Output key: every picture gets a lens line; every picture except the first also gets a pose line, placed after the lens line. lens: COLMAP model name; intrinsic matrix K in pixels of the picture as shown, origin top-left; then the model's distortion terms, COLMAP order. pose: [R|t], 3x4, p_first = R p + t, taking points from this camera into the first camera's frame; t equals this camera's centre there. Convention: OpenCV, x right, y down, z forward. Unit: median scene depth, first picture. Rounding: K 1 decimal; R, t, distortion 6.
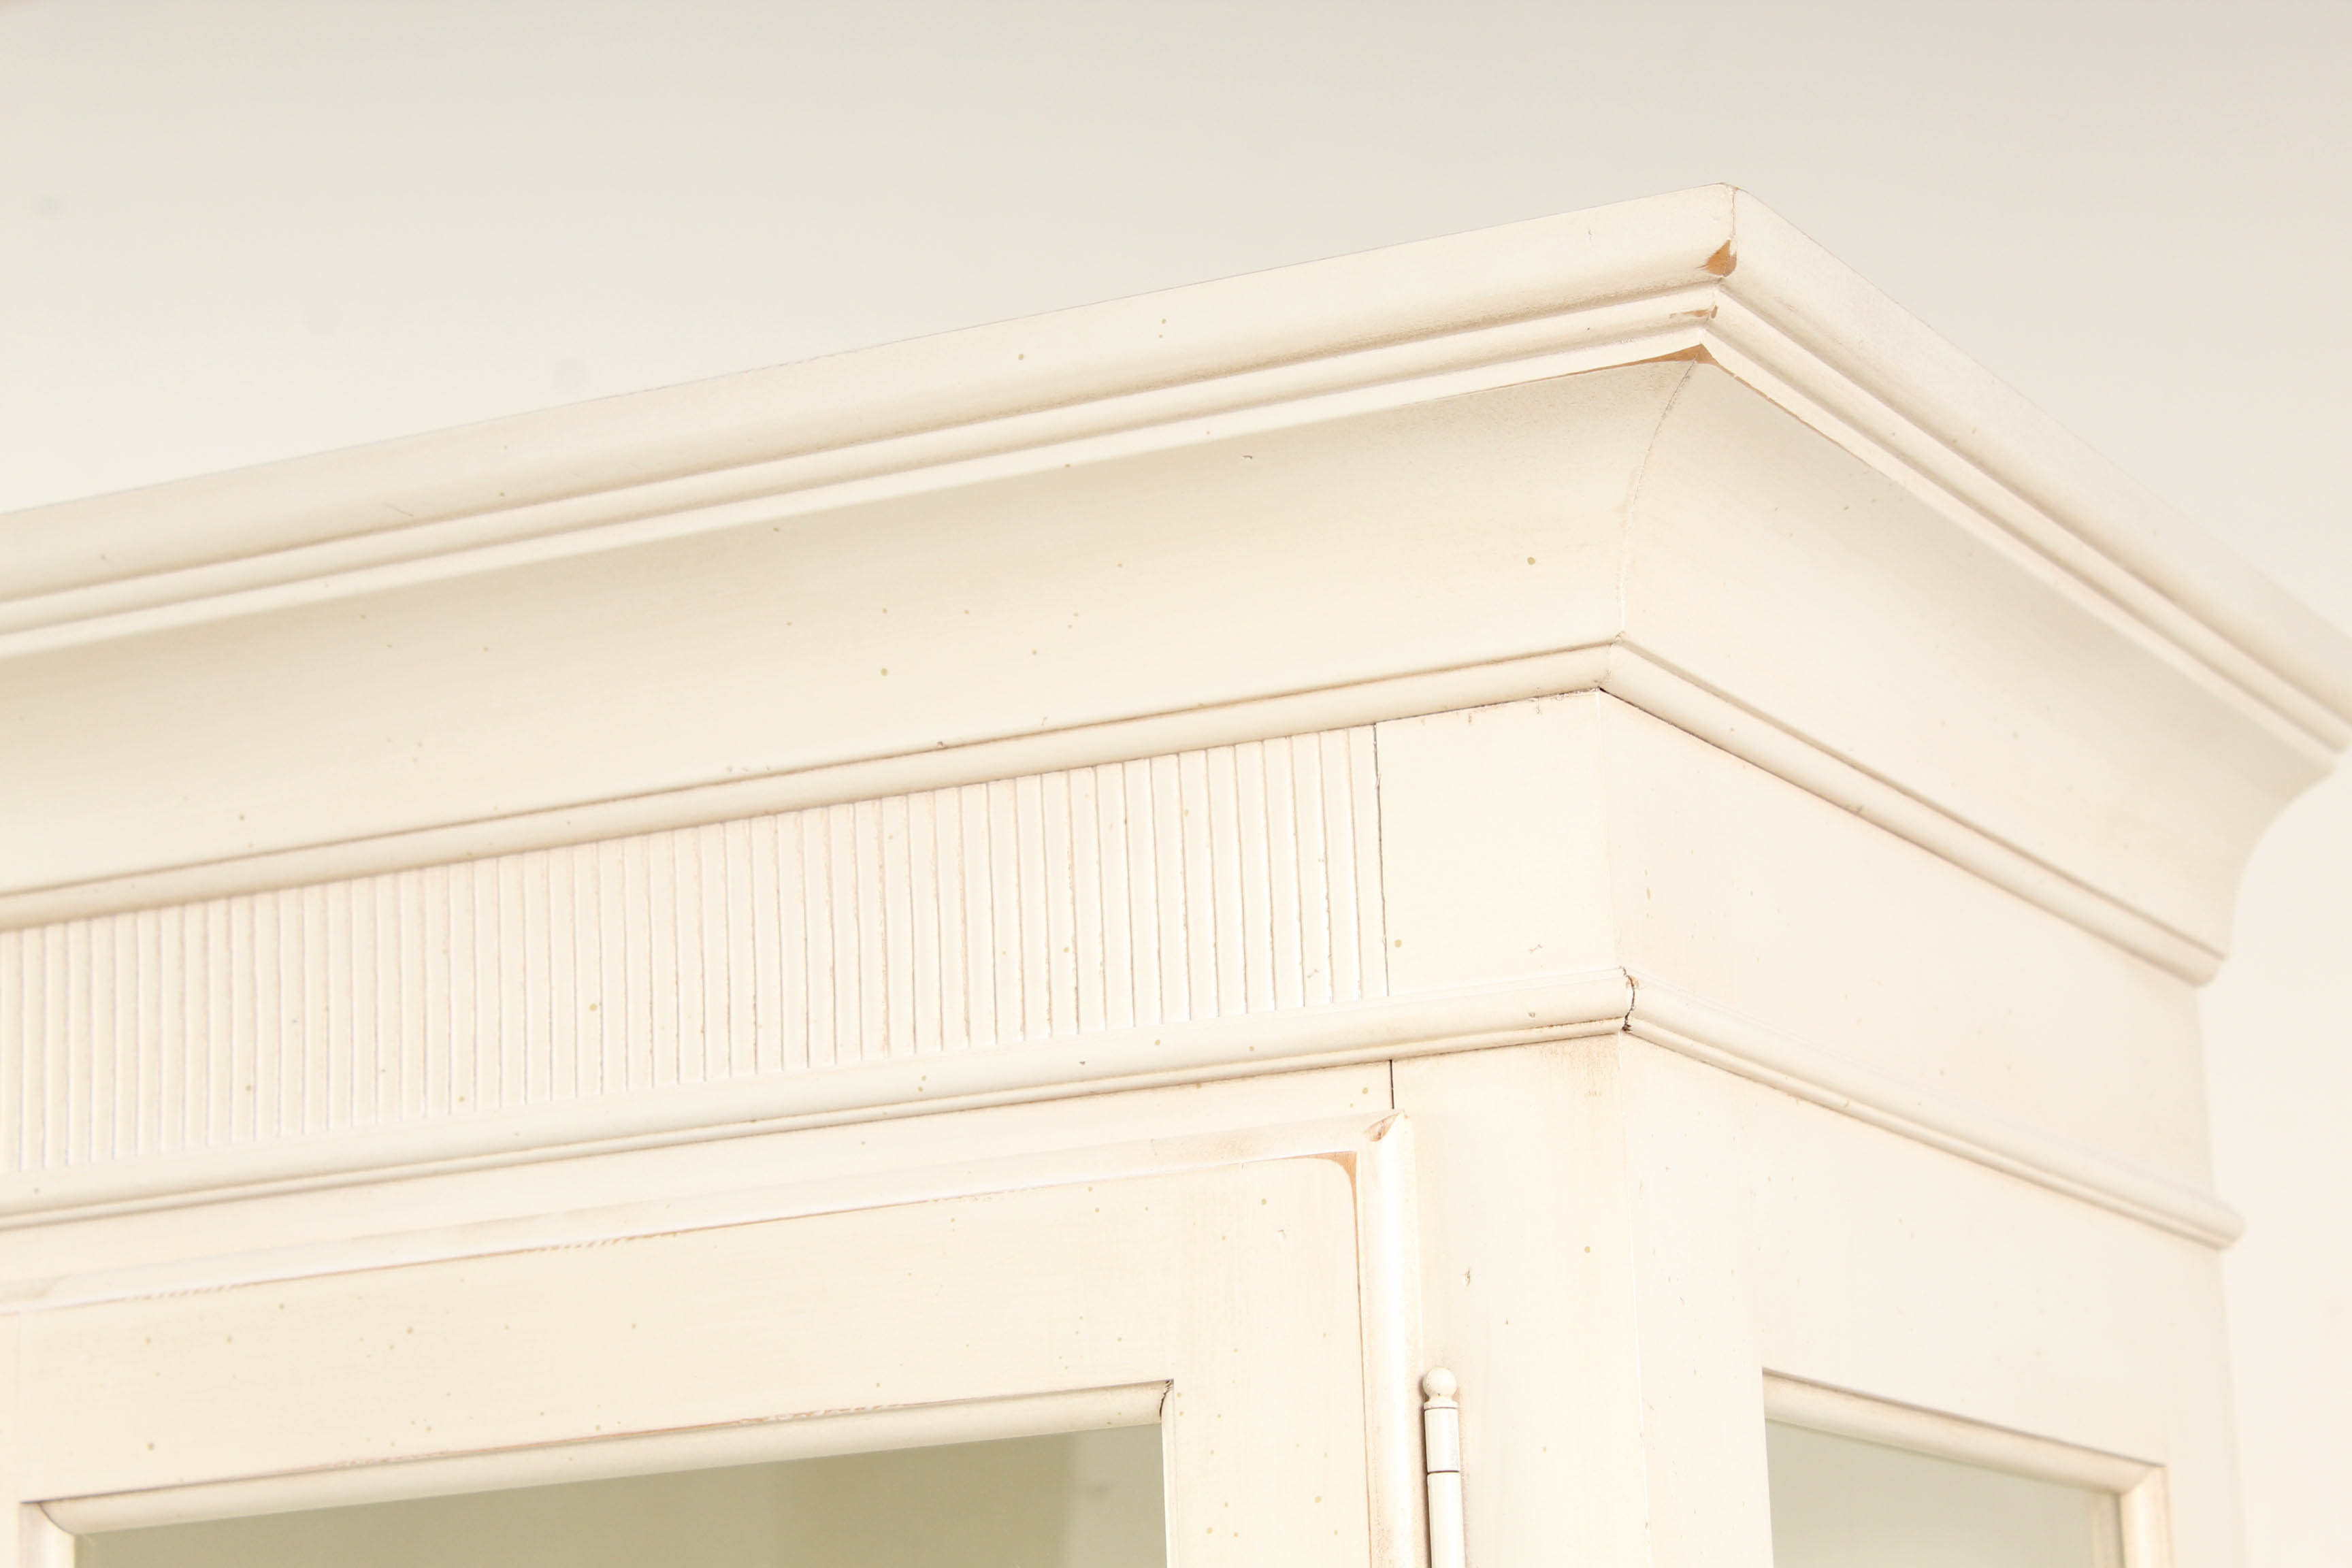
lens RADIAL K [[5622.5, 0, 1176.0], [0, 5622.5, 784.0], [0, 0, 1]] dist [0.040569, 0.089957]
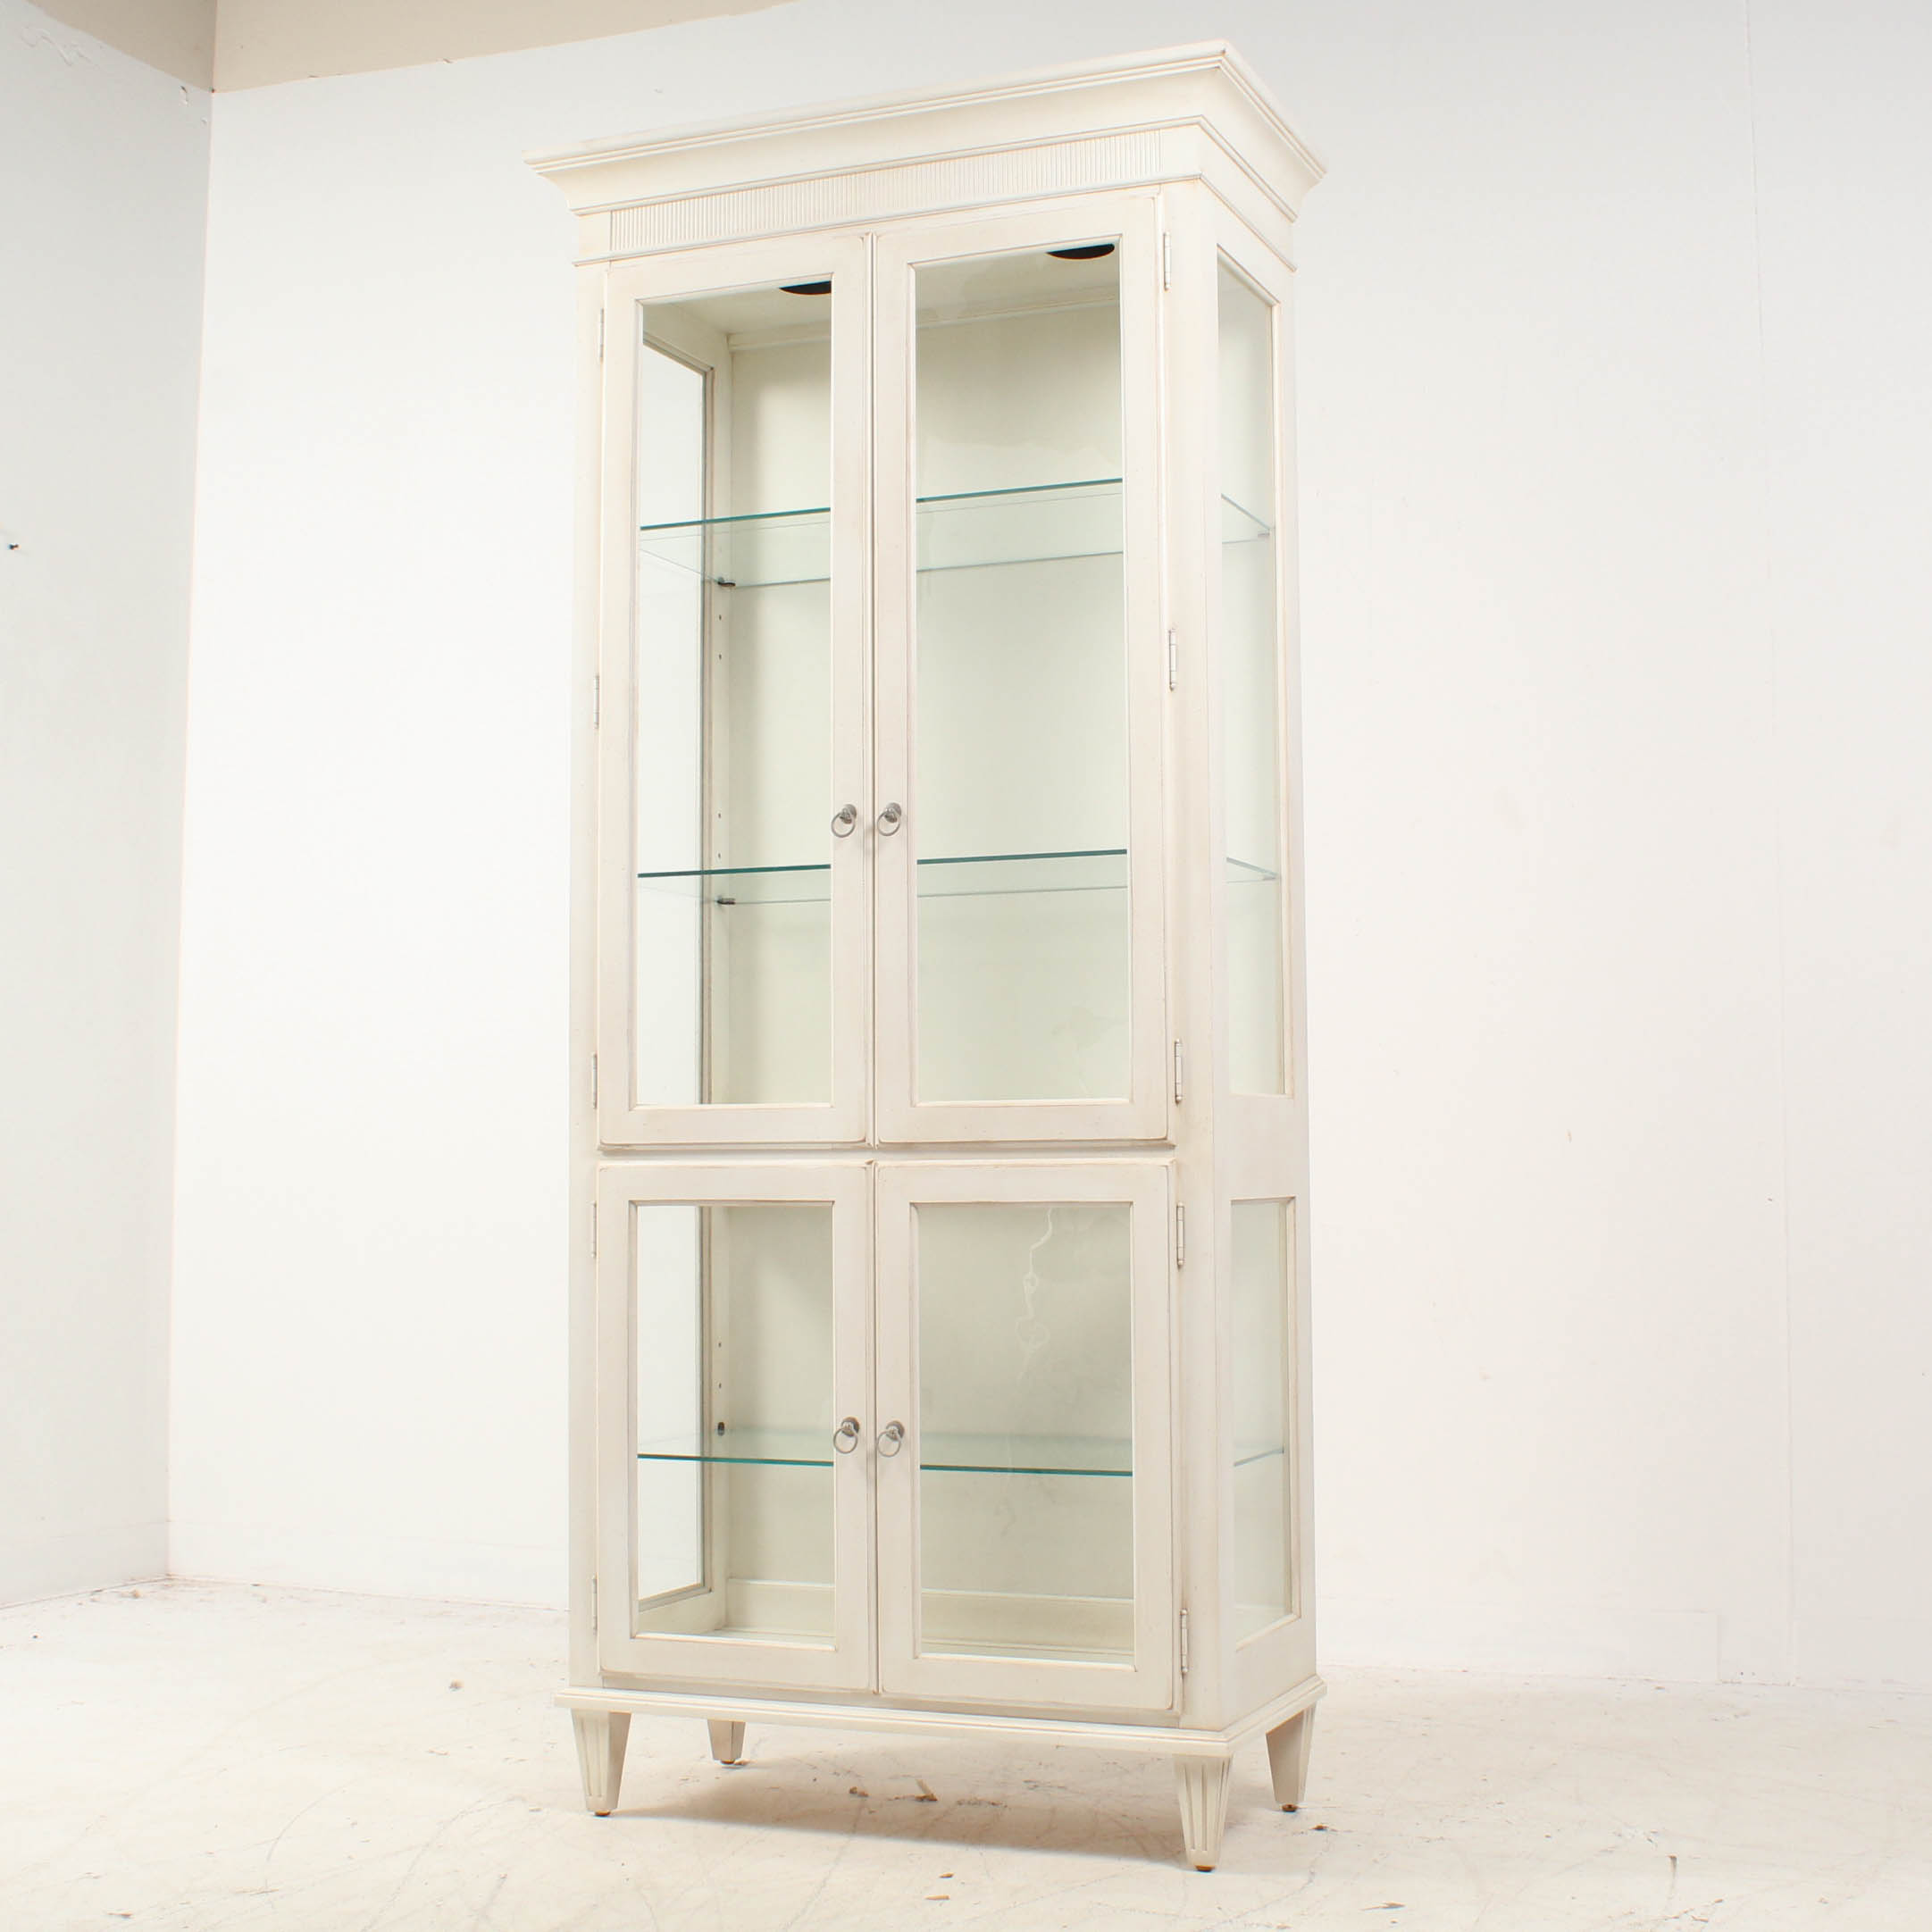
lens RADIAL K [[2860.7, 0, 1018.8], [0, 2860.7, 929.0], [0, 0, 1]] dist [-0.142366, 0.087431]
pose [[0.995312, 0.042941, 0.086661, -0.342742], [-0.054031, 0.990044, 0.129972, 0.454507], [-0.080217, -0.134045, 0.987723, -2.108256]]
